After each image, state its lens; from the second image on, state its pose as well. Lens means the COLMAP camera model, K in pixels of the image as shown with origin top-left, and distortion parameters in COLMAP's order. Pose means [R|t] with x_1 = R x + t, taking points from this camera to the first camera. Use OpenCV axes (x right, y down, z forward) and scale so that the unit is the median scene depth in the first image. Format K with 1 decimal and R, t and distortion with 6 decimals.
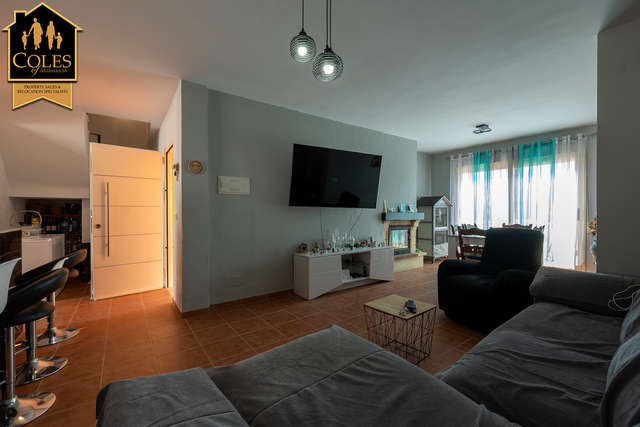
lens RADIAL K [[268.5, 0, 315.3], [0, 268.5, 216.2], [0, 0, 1]] dist [-0.004511, -0.000560]
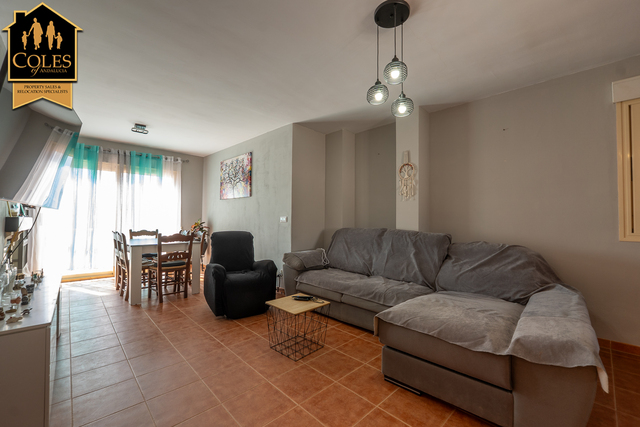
lens RADIAL K [[268.5, 0, 319.0], [0, 268.5, 214.4], [0, 0, 1]] dist [-0.004511, -0.000560]
pose [[-0.125886, 0.015518, 0.991923, -0.323407], [0.010738, 0.999840, -0.014279, -0.006067], [-0.991987, 0.008854, -0.126032, 0.426125]]
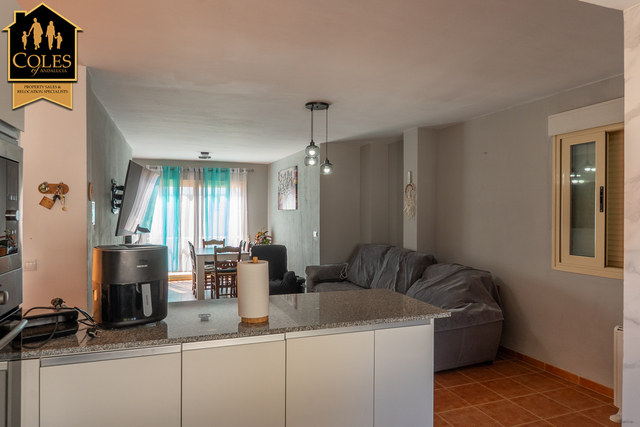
lens RADIAL K [[410.0, 0, 318.9], [0, 410.0, 213.5], [0, 0, 1]] dist [0.007208, -0.002272]
pose [[0.281292, -0.008745, 0.959582, -0.739608], [0.020262, 0.999790, 0.003172, -0.070092], [-0.959408, 0.018551, 0.281410, 0.067034]]
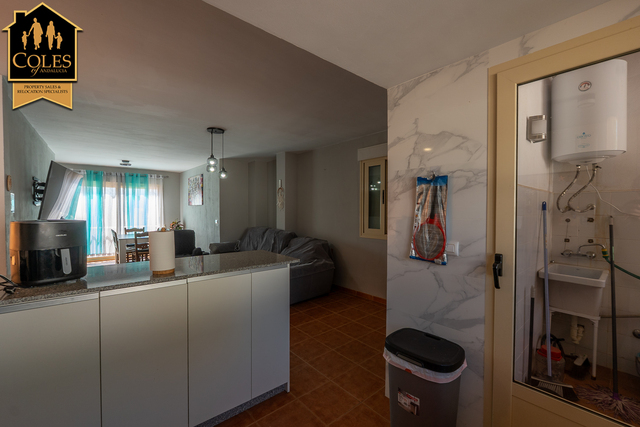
lens RADIAL K [[268.5, 0, 319.1], [0, 268.5, 214.1], [0, 0, 1]] dist [-0.004511, -0.000560]
pose [[-0.063780, -0.020960, 0.997744, -0.748542], [0.020911, 0.999532, 0.022334, -0.053464], [-0.997745, 0.022288, -0.063312, 0.054484]]
